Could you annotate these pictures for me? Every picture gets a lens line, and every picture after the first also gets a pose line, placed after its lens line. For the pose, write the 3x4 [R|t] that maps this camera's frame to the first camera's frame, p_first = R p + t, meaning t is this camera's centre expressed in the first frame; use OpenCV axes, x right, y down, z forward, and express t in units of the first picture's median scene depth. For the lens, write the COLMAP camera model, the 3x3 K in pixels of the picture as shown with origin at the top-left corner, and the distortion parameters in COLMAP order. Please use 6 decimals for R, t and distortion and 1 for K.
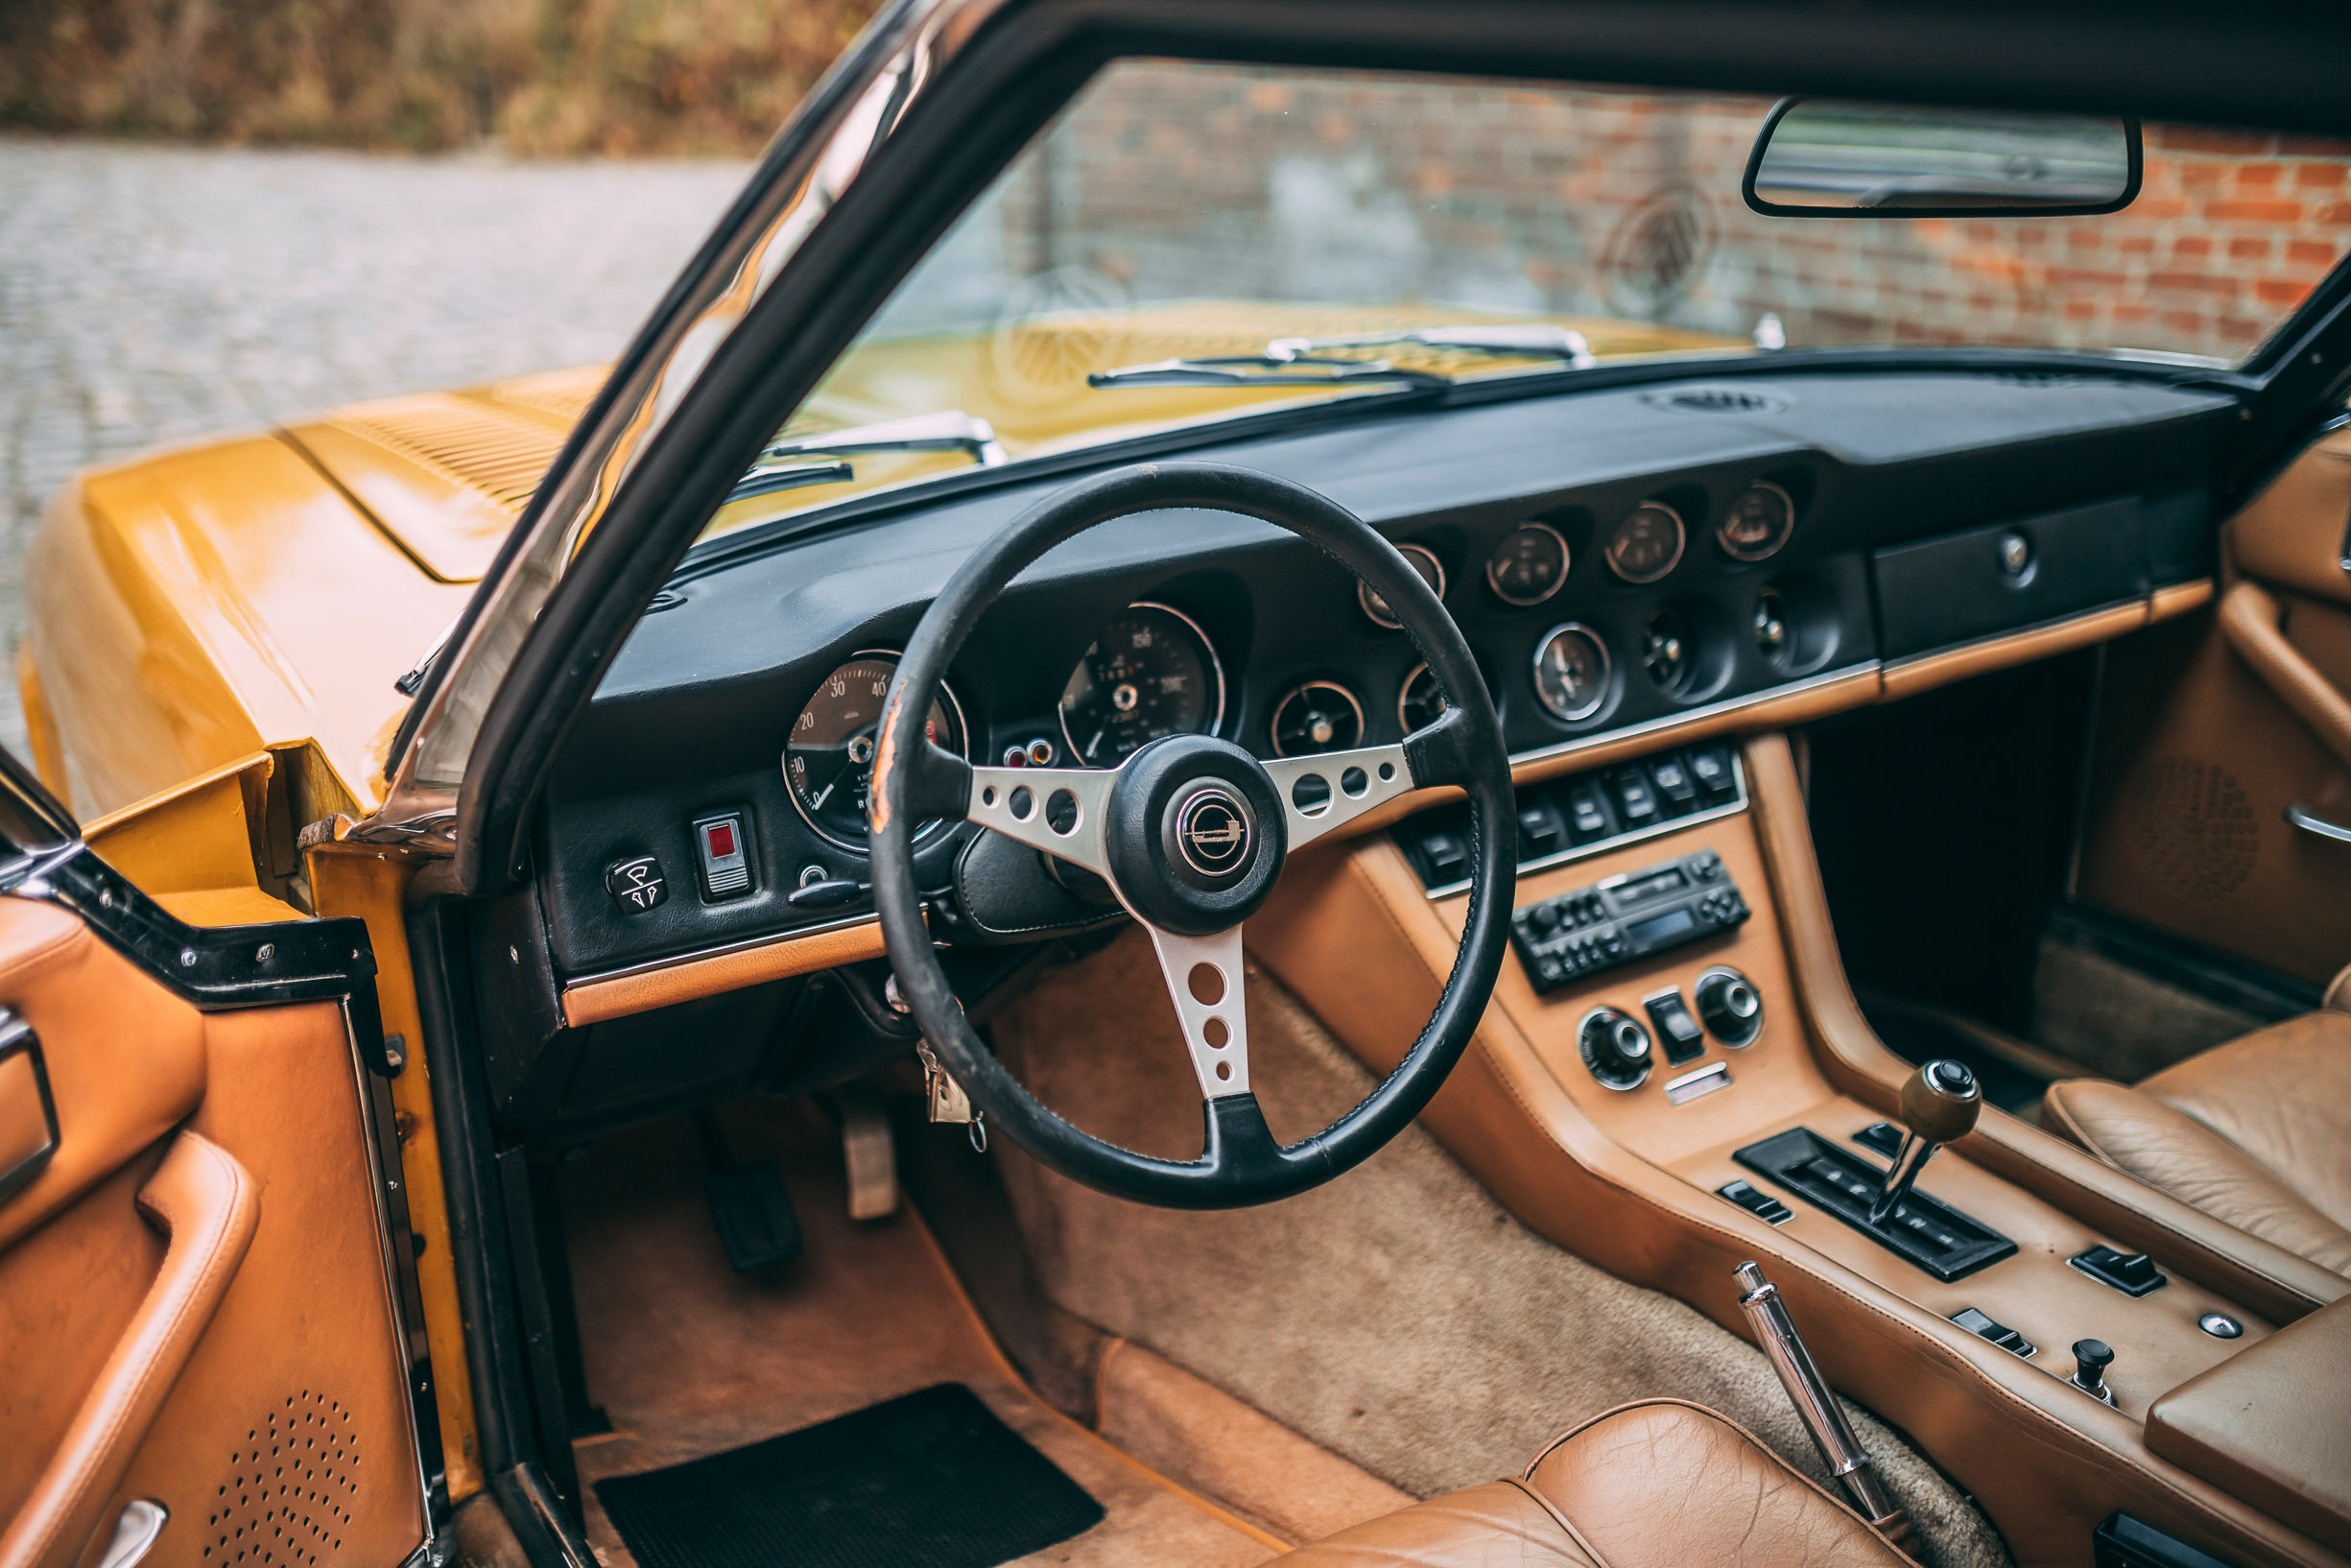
lens RADIAL K [[2247.5, 0, 1175.5], [0, 2247.5, 784.0], [0, 0, 1]] dist [-0.086877, 0.137412]
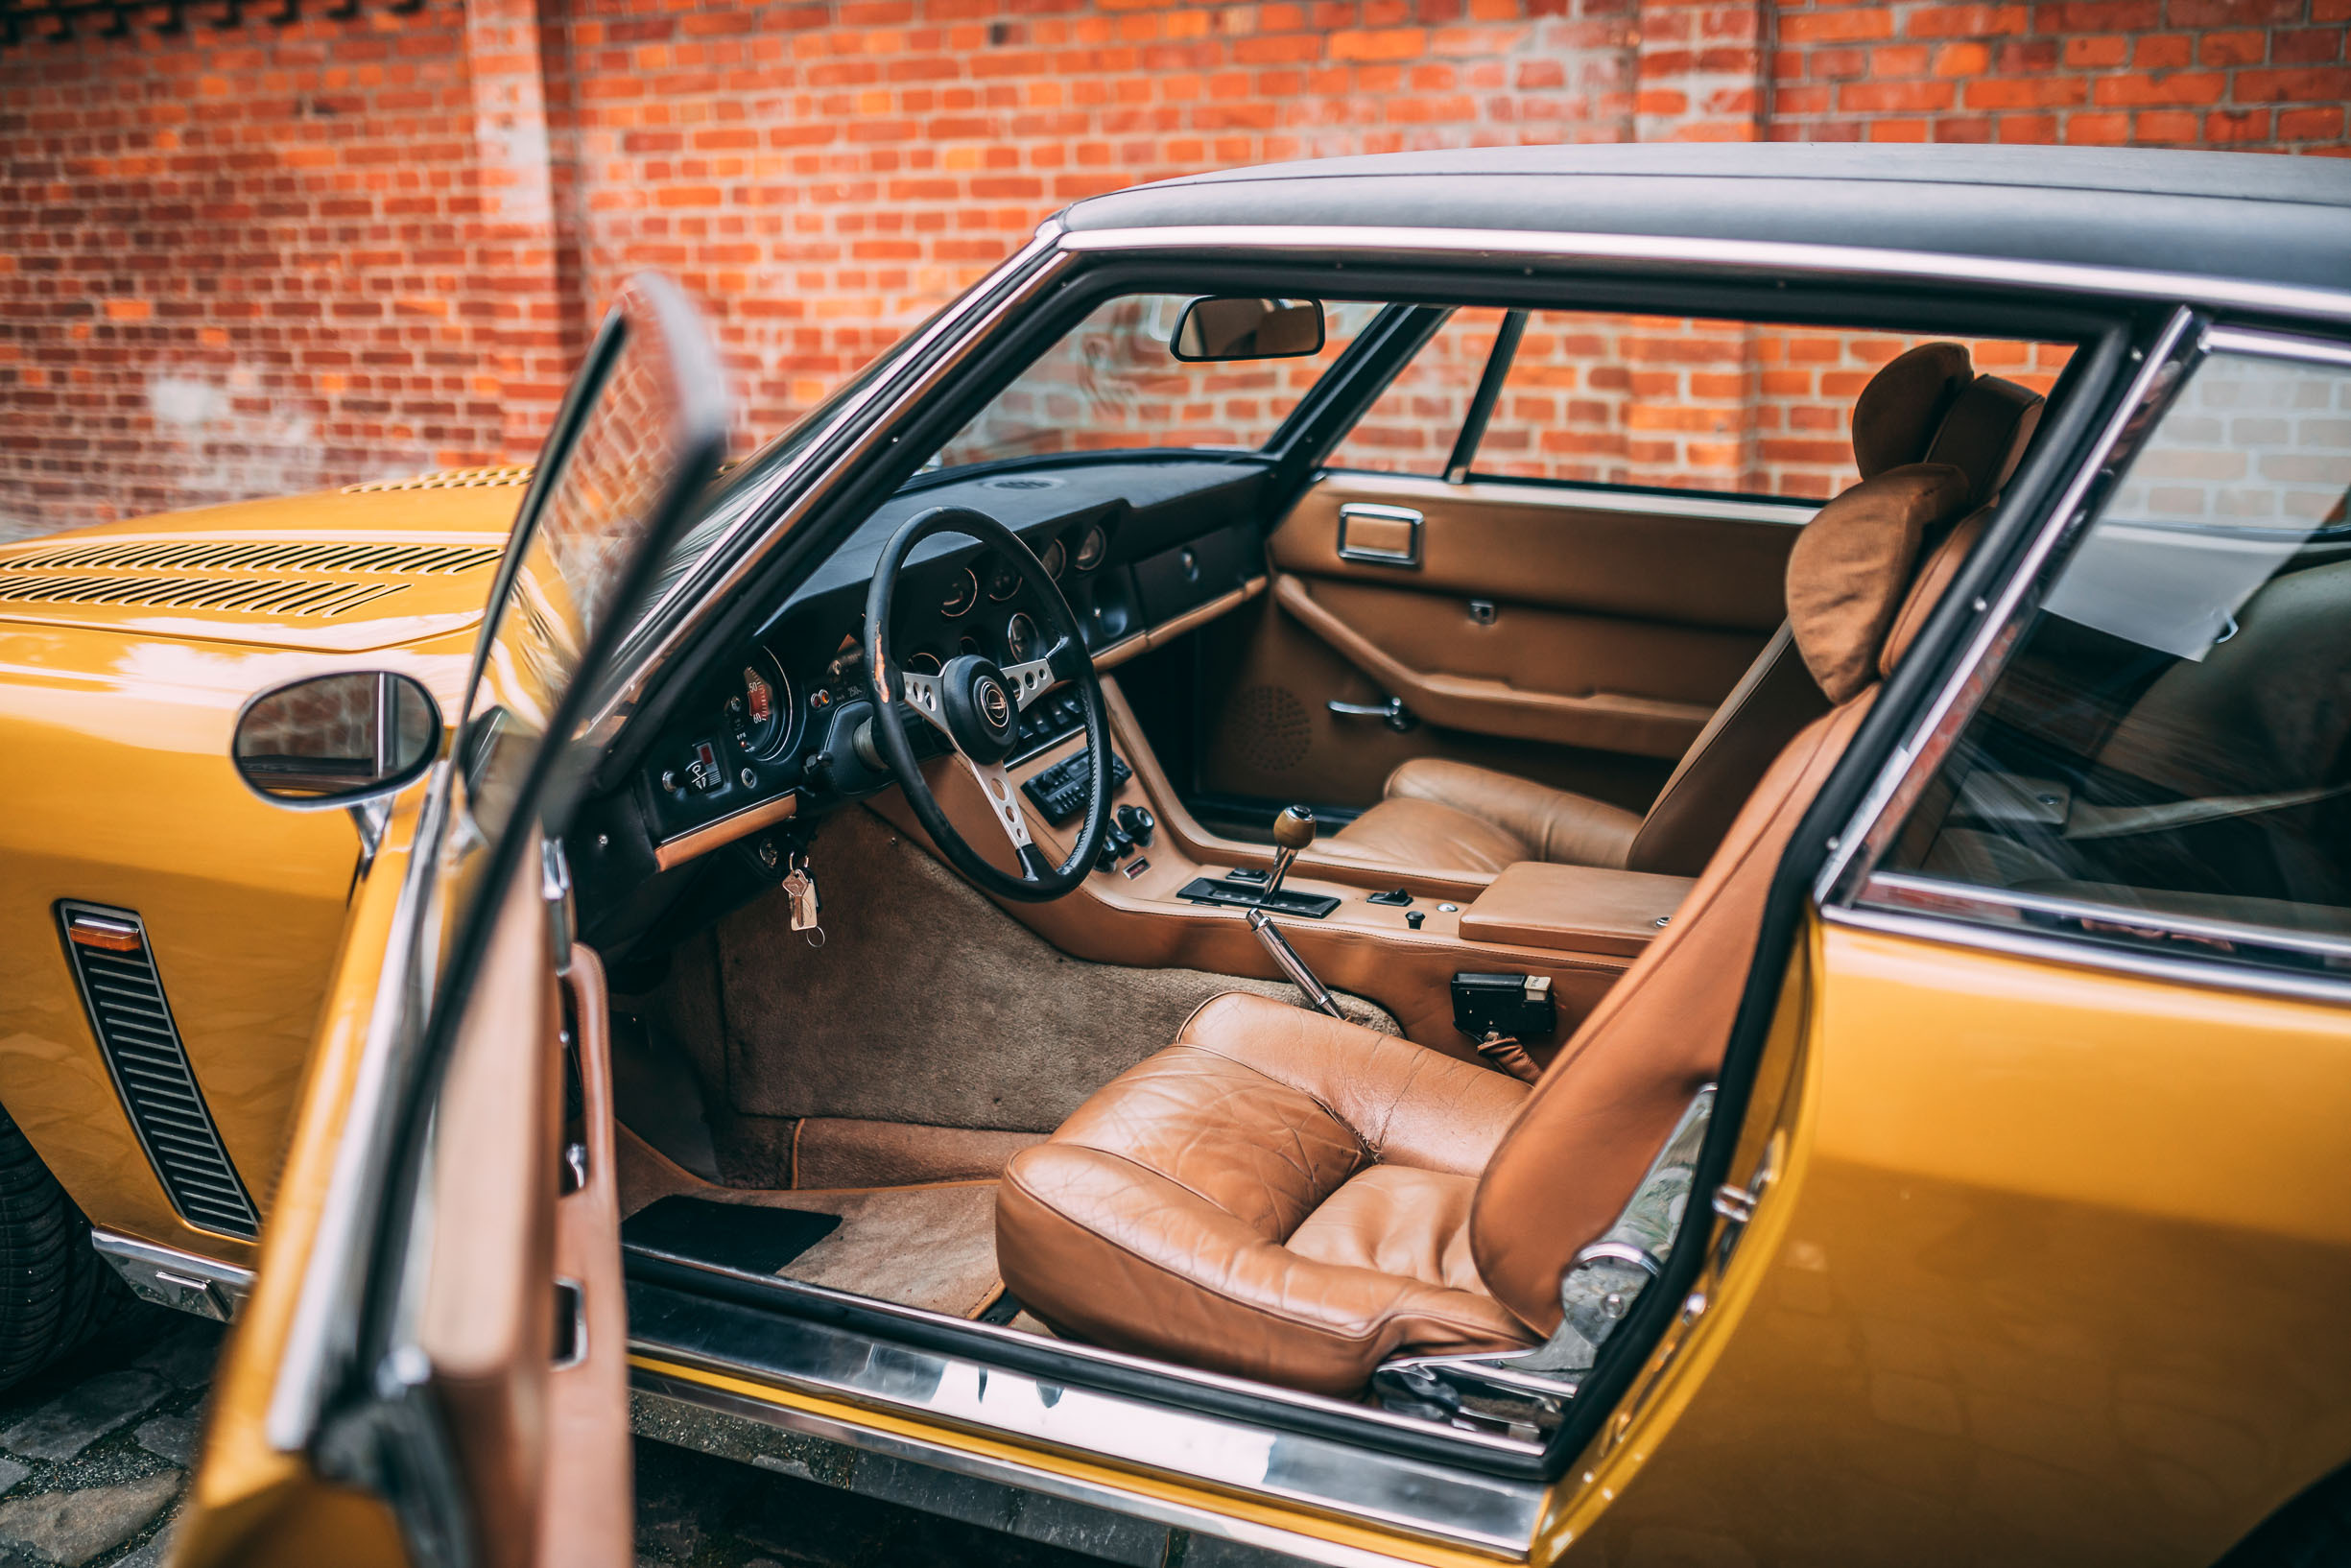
lens RADIAL K [[2247.5, 0, 1175.5], [0, 2247.5, 784.0], [0, 0, 1]] dist [-0.086877, 0.137412]
pose [[0.830026, -0.134631, 0.541231, -0.652960], [0.179612, 0.983253, -0.030868, 0.128304], [-0.528012, 0.122833, 0.840307, -0.459253]]
